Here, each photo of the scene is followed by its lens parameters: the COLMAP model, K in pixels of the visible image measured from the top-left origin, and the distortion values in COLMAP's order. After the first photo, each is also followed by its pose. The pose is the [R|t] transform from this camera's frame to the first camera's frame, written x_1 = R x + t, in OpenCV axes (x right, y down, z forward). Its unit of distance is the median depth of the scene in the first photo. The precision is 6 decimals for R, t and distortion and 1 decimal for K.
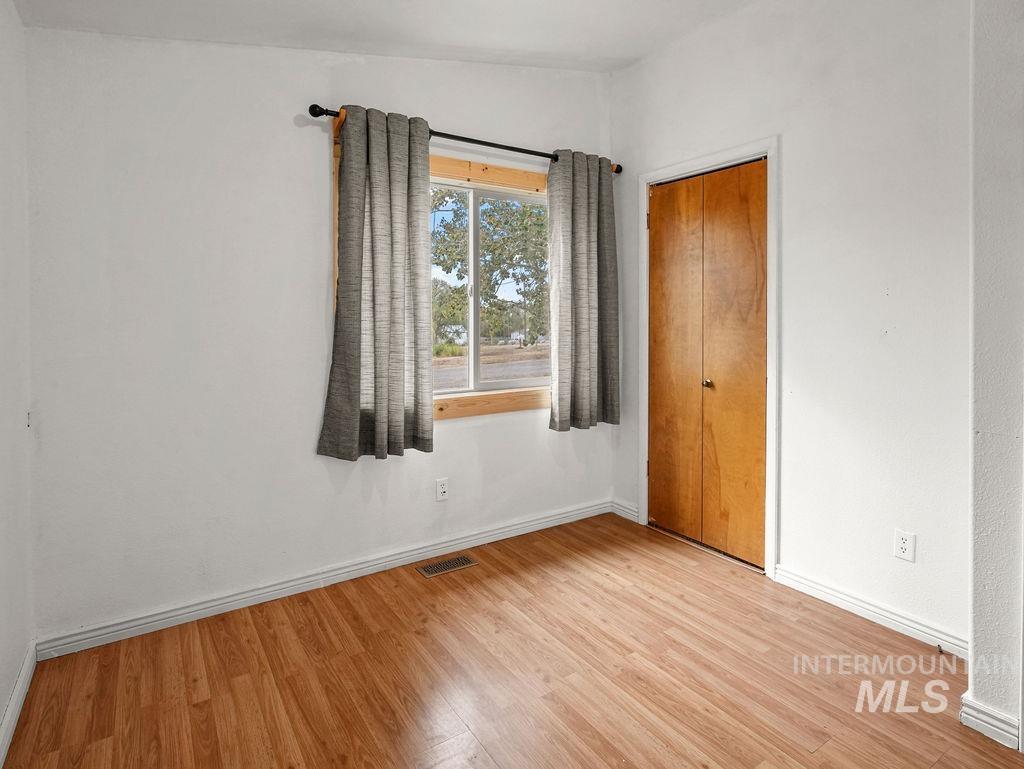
lens RADIAL K [[557.4, 0, 513.3], [0, 557.4, 322.3], [0, 0, 1]] dist [0.001654, 0.000572]
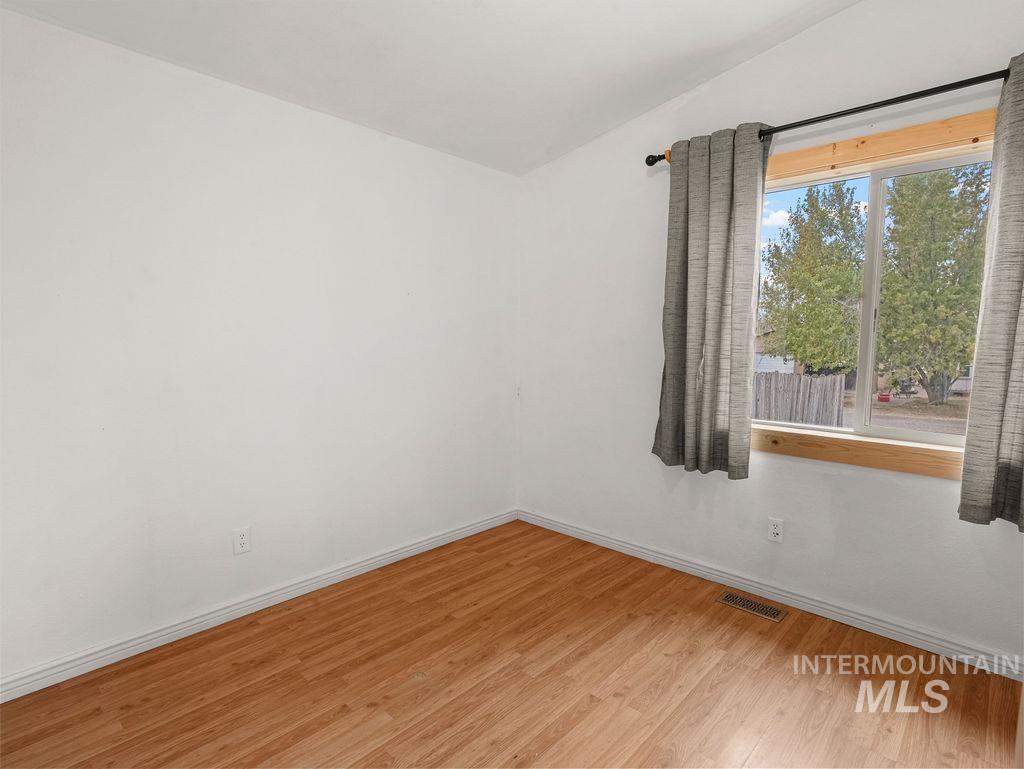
lens RADIAL K [[535.7, 0, 512.0], [0, 535.7, 384.5], [0, 0, 1]] dist [0.001192, 0.001217]
pose [[0.235302, 0.091242, -0.967630, 0.645806], [-0.016017, 0.995813, 0.090005, -0.008167], [0.971790, -0.005680, 0.235778, 0.412787]]
